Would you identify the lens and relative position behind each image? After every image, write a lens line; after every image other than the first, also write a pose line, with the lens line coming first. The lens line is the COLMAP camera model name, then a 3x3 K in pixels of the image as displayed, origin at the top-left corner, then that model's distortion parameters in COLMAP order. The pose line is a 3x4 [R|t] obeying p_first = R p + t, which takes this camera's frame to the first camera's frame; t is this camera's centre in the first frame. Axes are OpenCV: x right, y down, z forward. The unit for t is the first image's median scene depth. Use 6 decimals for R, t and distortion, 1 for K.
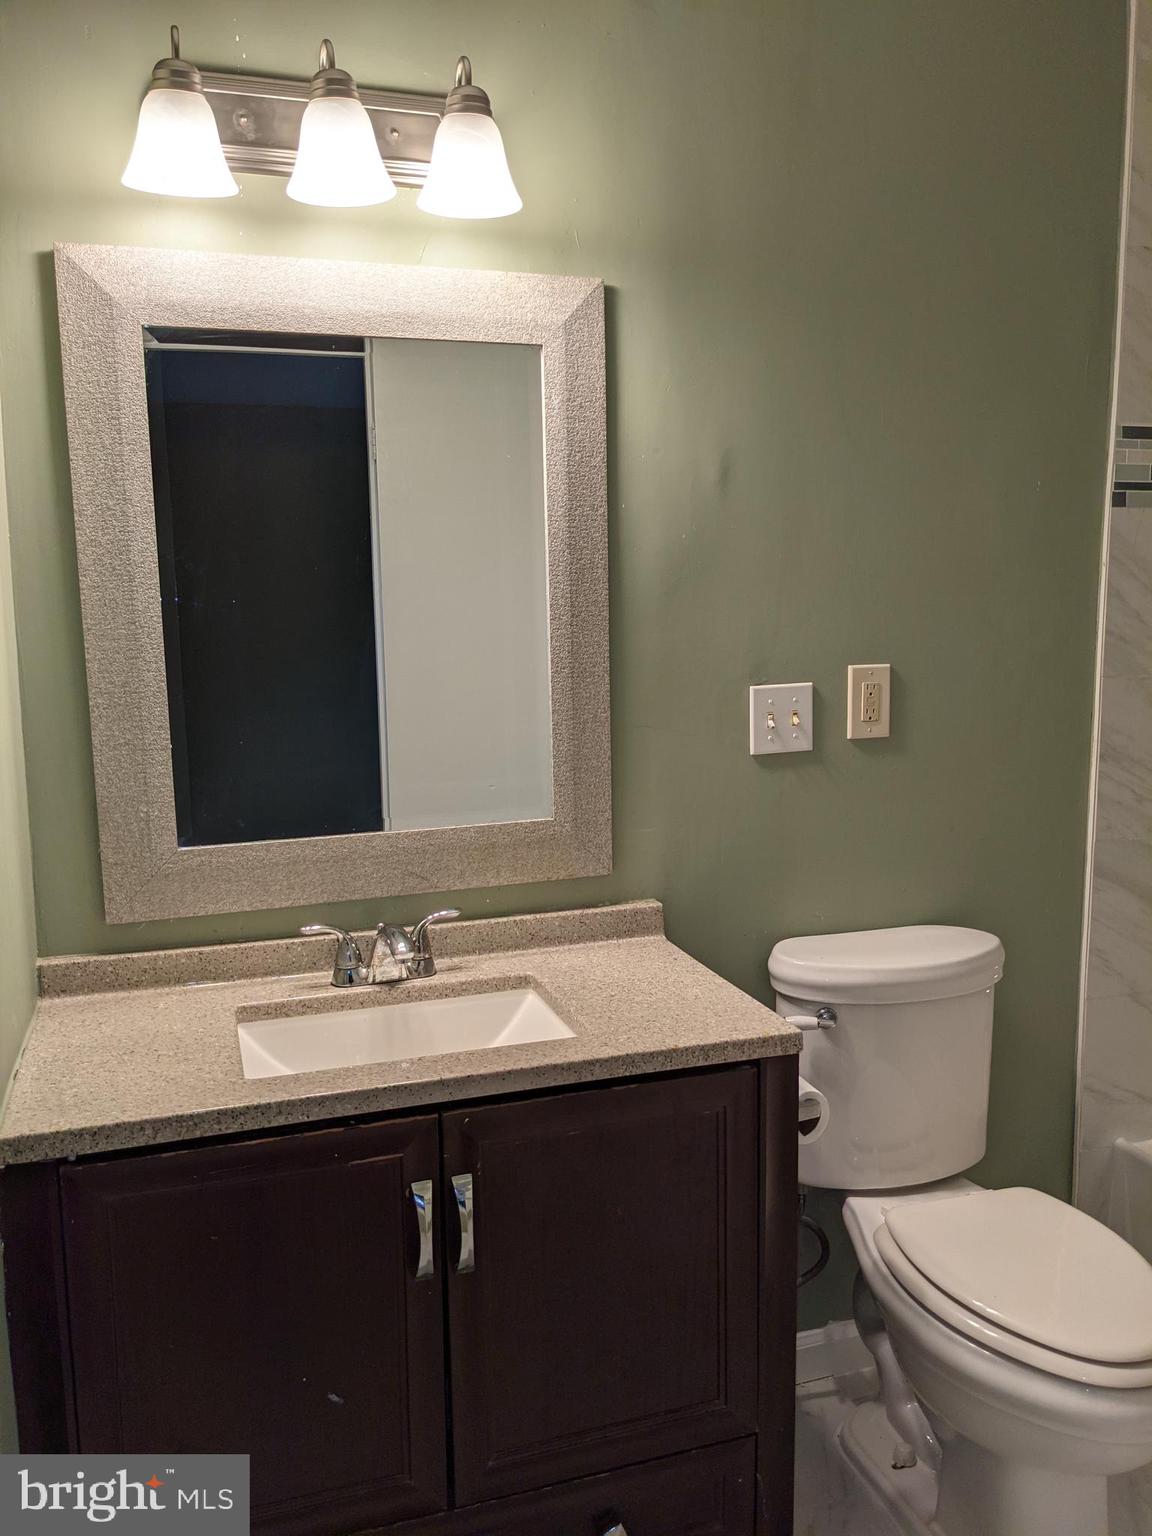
lens RADIAL K [[1211.7, 0, 580.2], [0, 1211.7, 772.8], [0, 0, 1]] dist [0.063223, -0.105414]
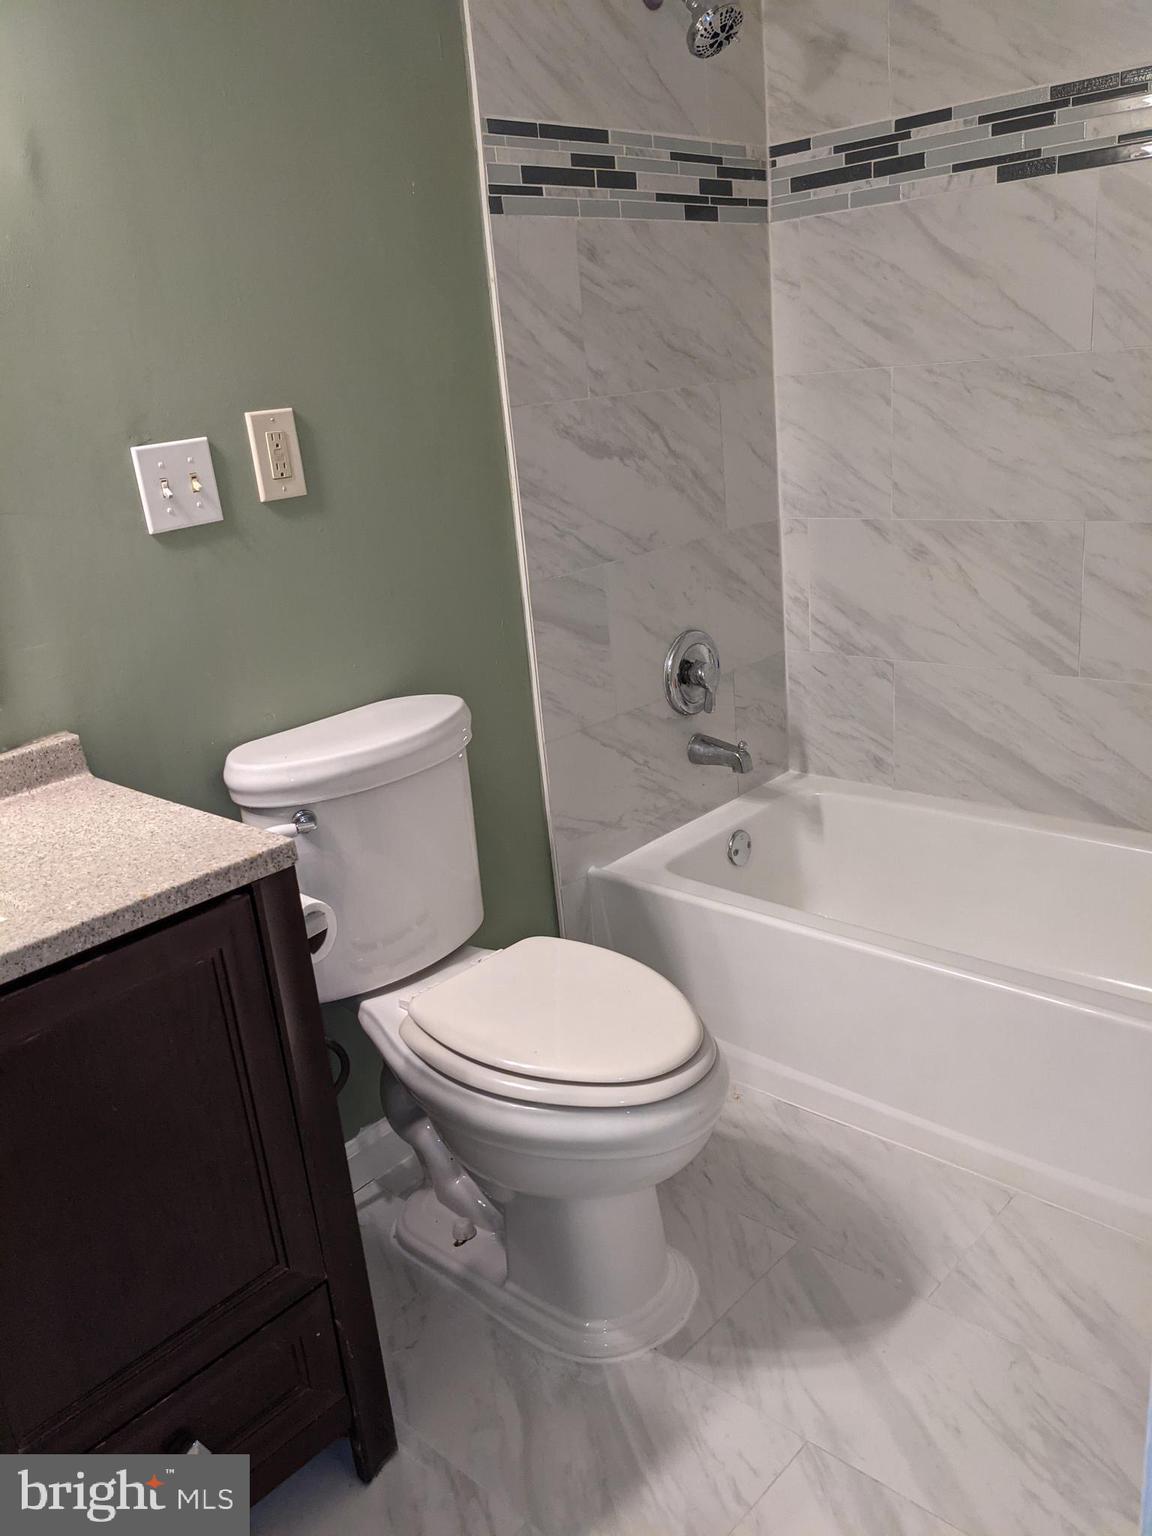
lens RADIAL K [[1211.7, 0, 581.2], [0, 1211.7, 778.3], [0, 0, 1]] dist [0.063223, -0.105414]
pose [[0.869114, -0.221811, 0.442087, -0.006991], [0.148329, 0.969552, 0.194853, 0.029451], [-0.471847, -0.103775, 0.875552, 0.138751]]
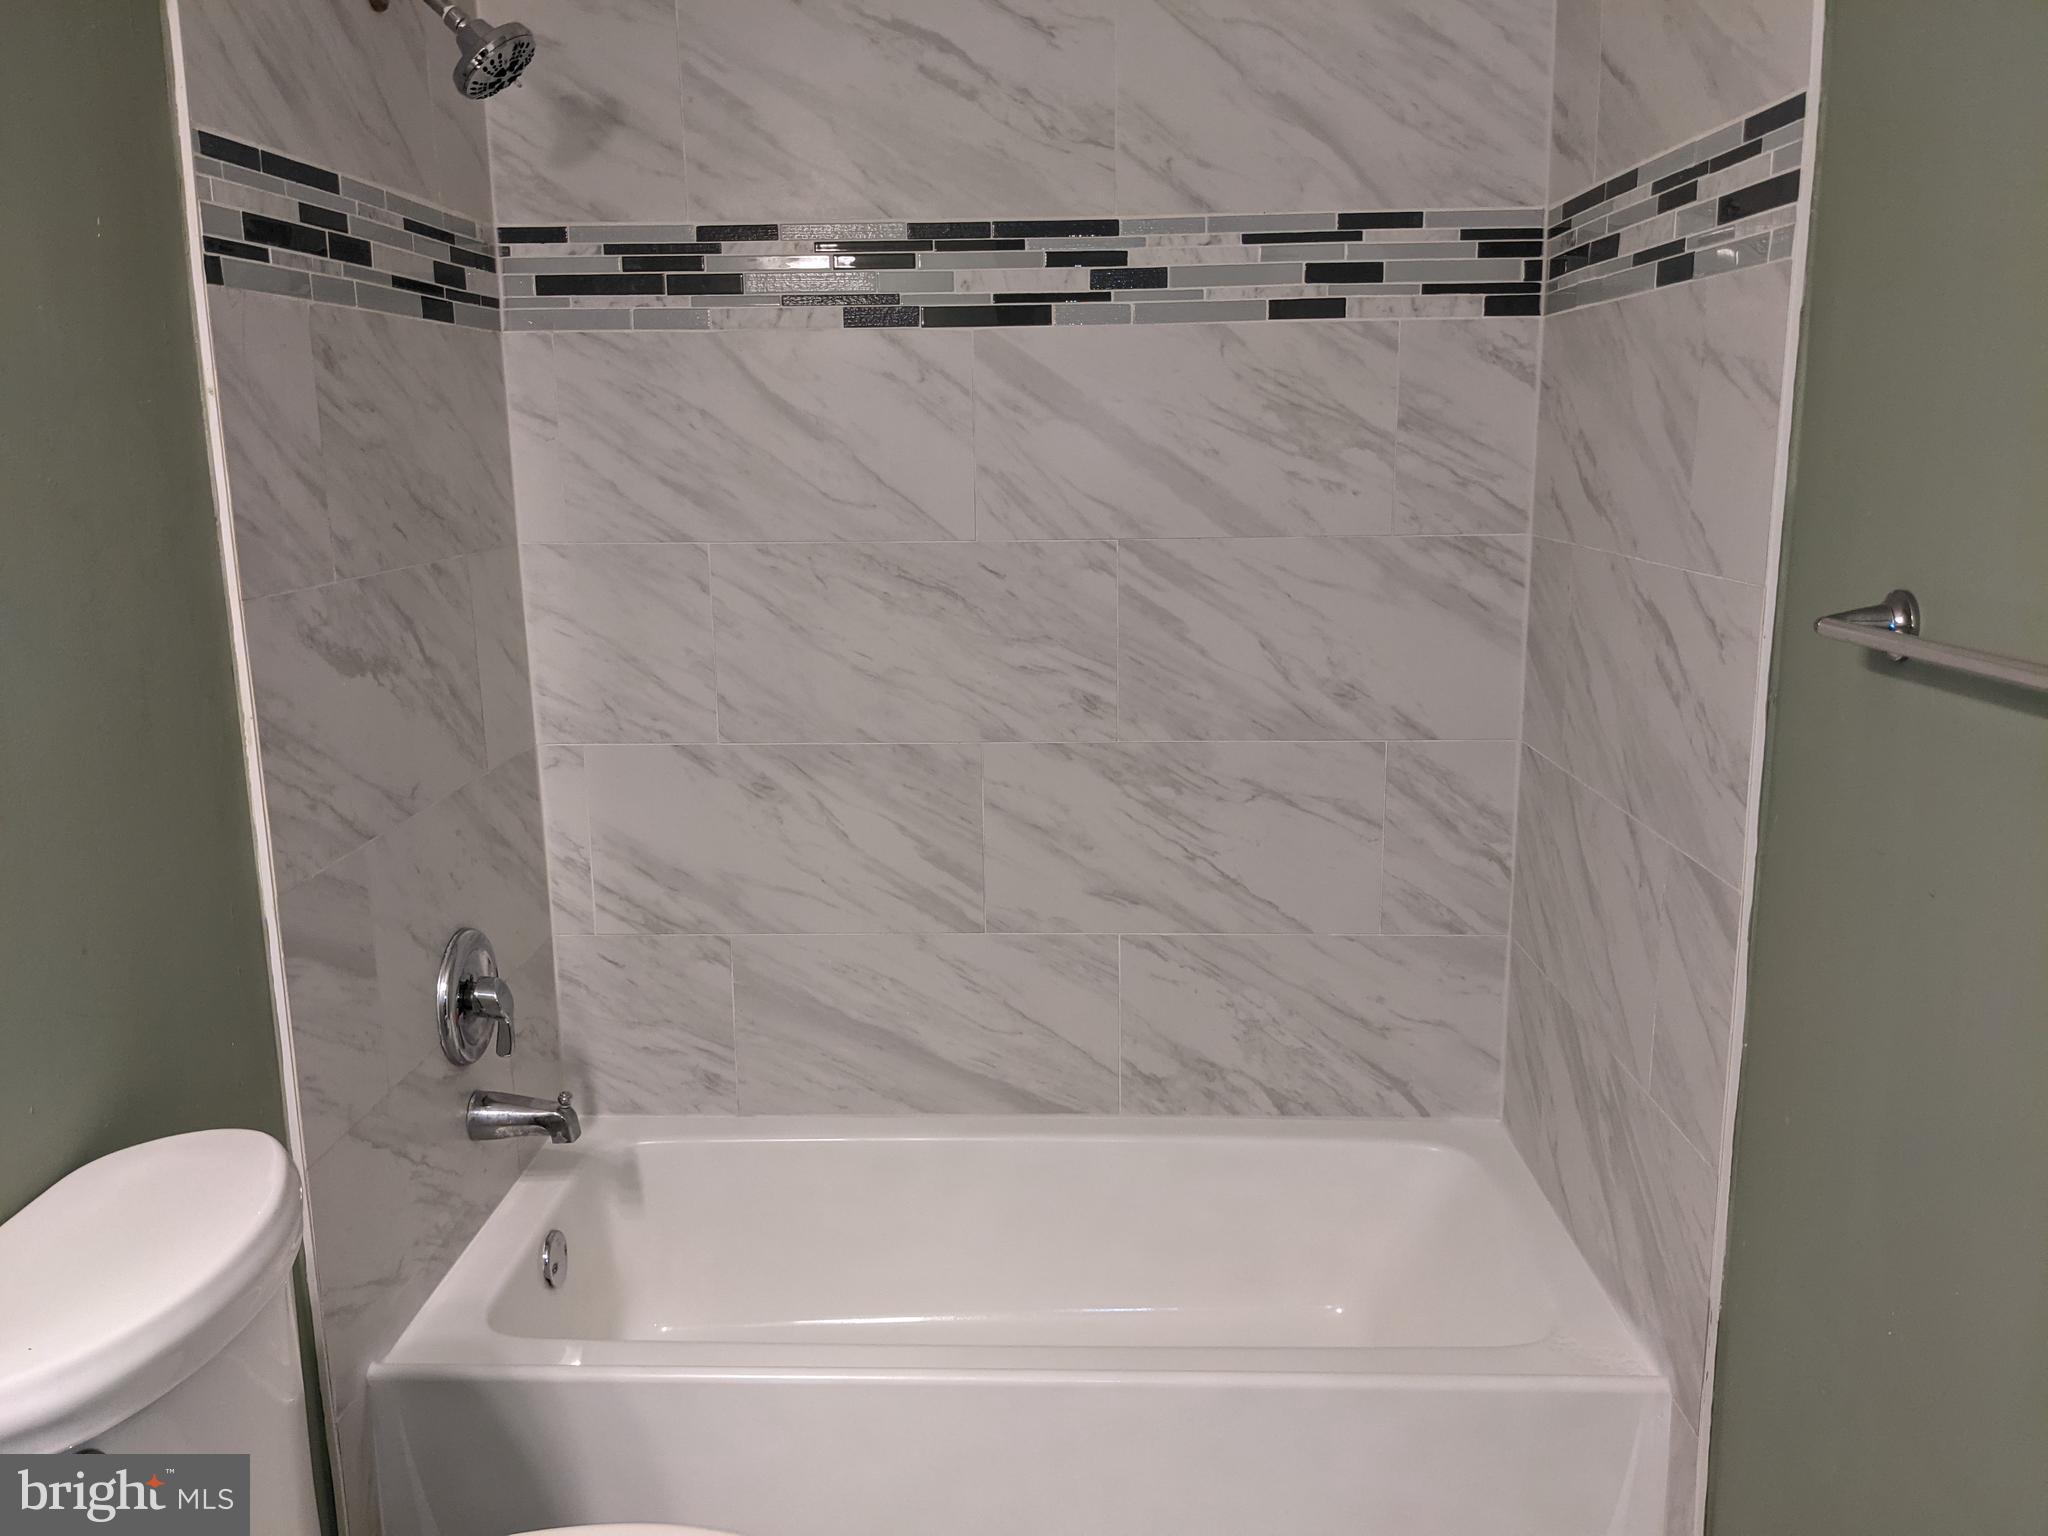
lens RADIAL K [[1615.6, 0, 1023.8], [0, 1615.6, 766.3], [0, 0, 1]] dist [0.063223, -0.105414]
pose [[0.344064, -0.190508, 0.919417, -0.160239], [0.139832, 0.978677, 0.150459, -0.079531], [-0.928476, 0.076796, 0.363366, 0.497199]]
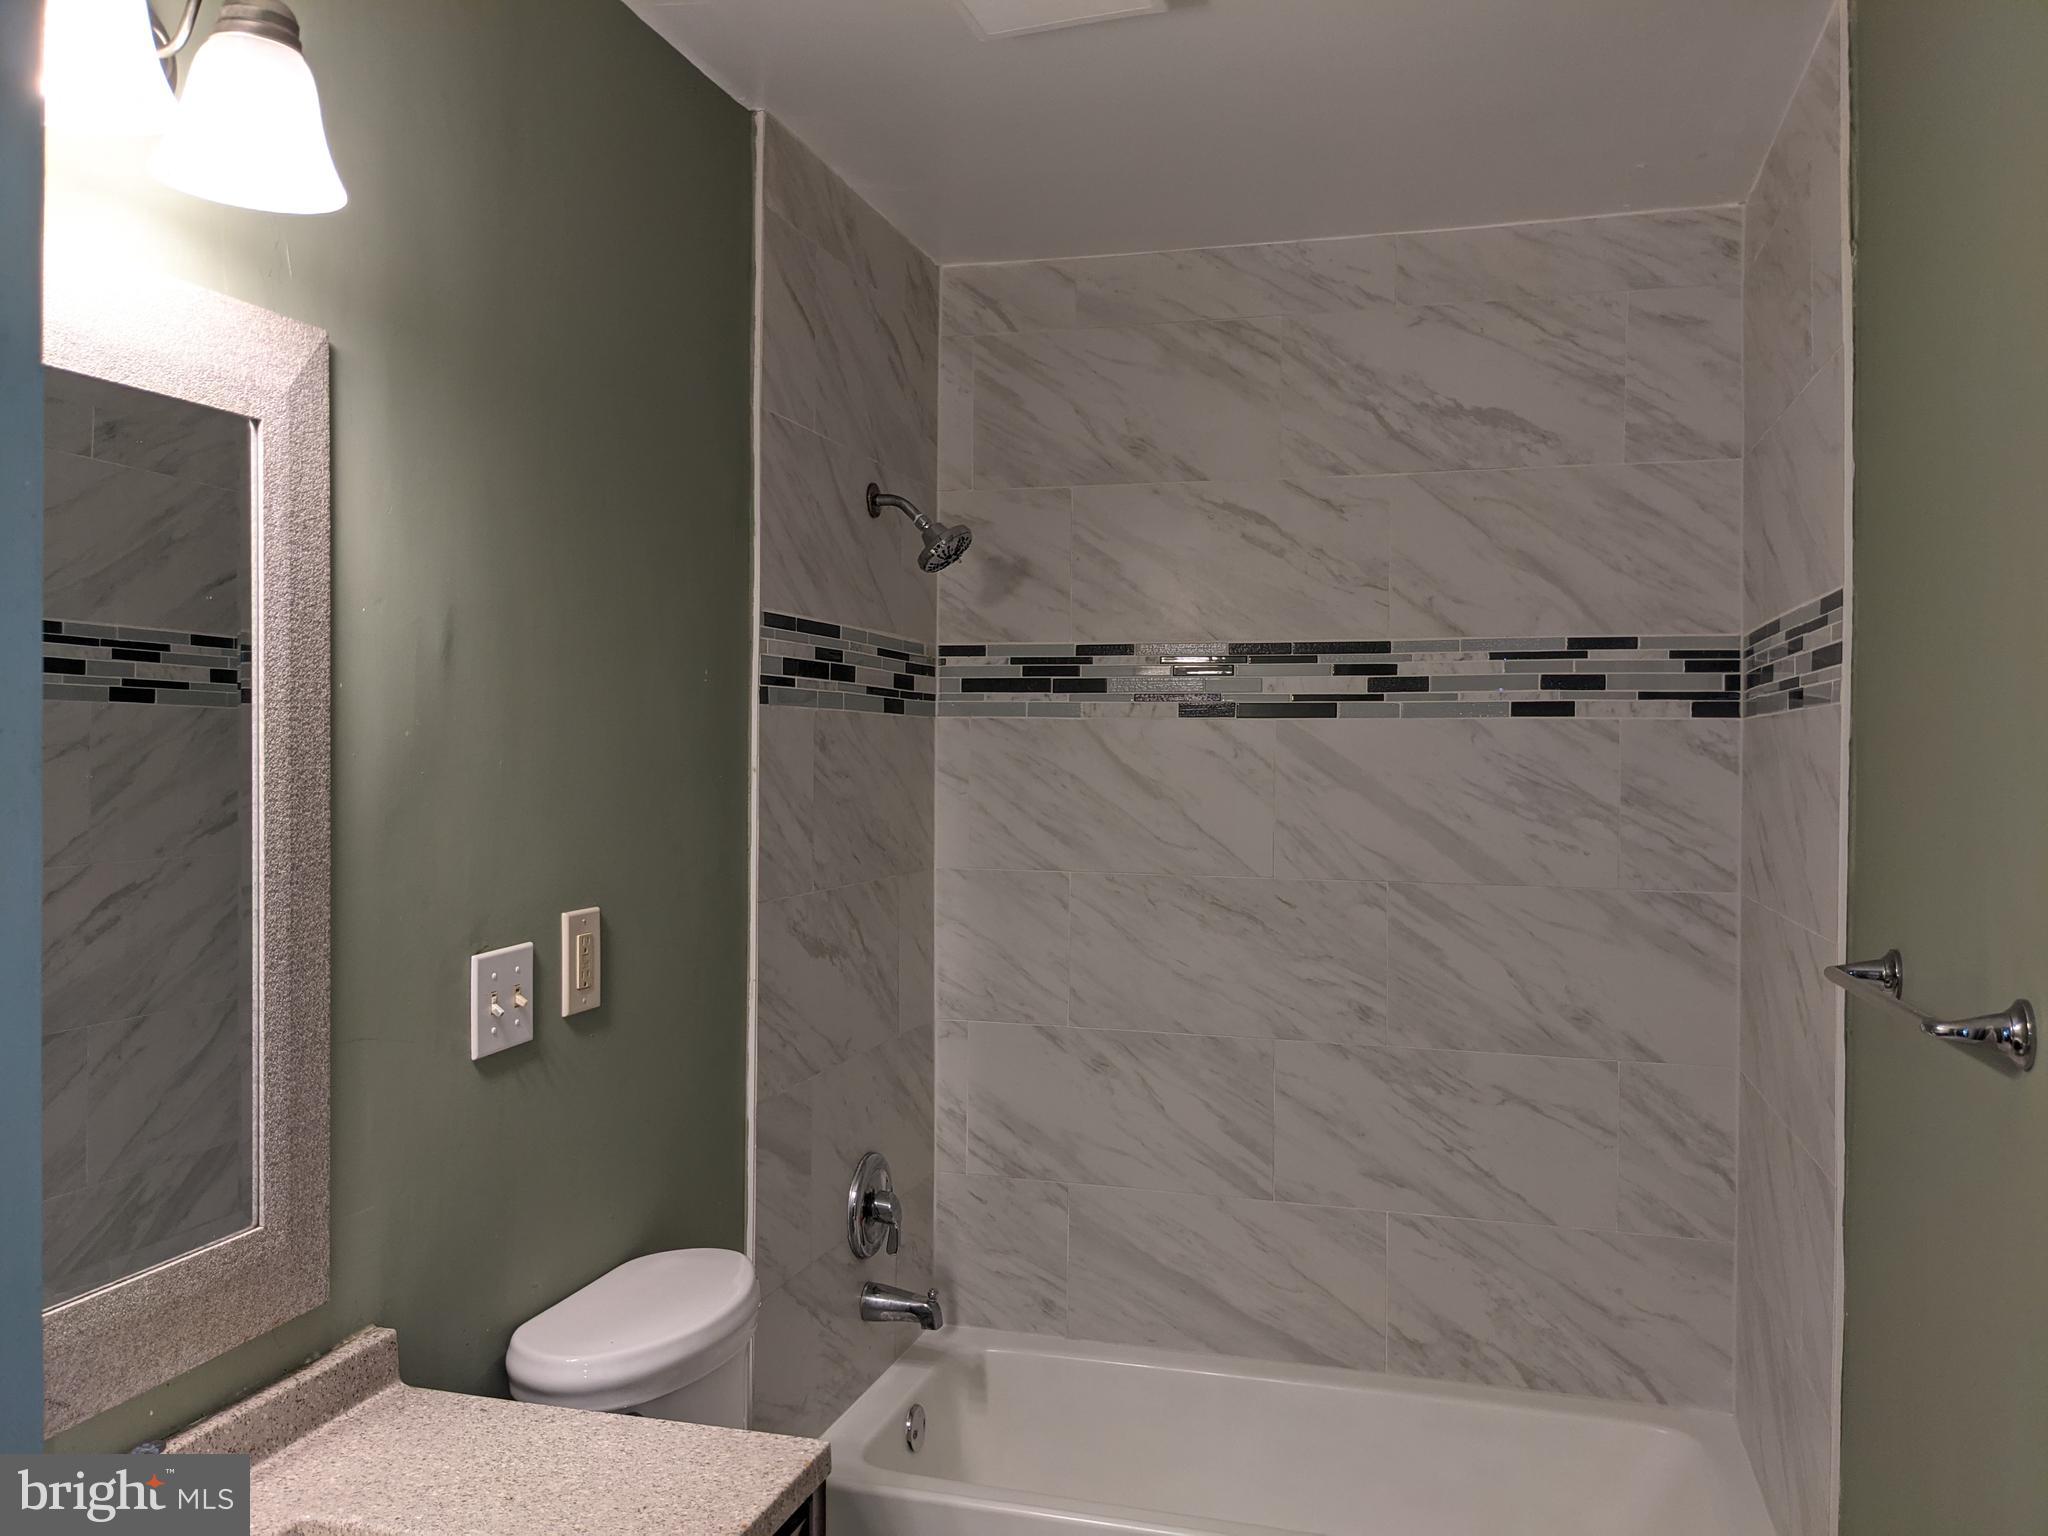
lens RADIAL K [[1615.6, 0, 1028.4], [0, 1615.6, 760.6], [0, 0, 1]] dist [0.063223, -0.105414]
pose [[0.561910, 0.007437, 0.827165, -0.457155], [0.102167, 0.991679, -0.078321, -0.082560], [-0.820864, 0.128519, 0.556475, 0.261622]]
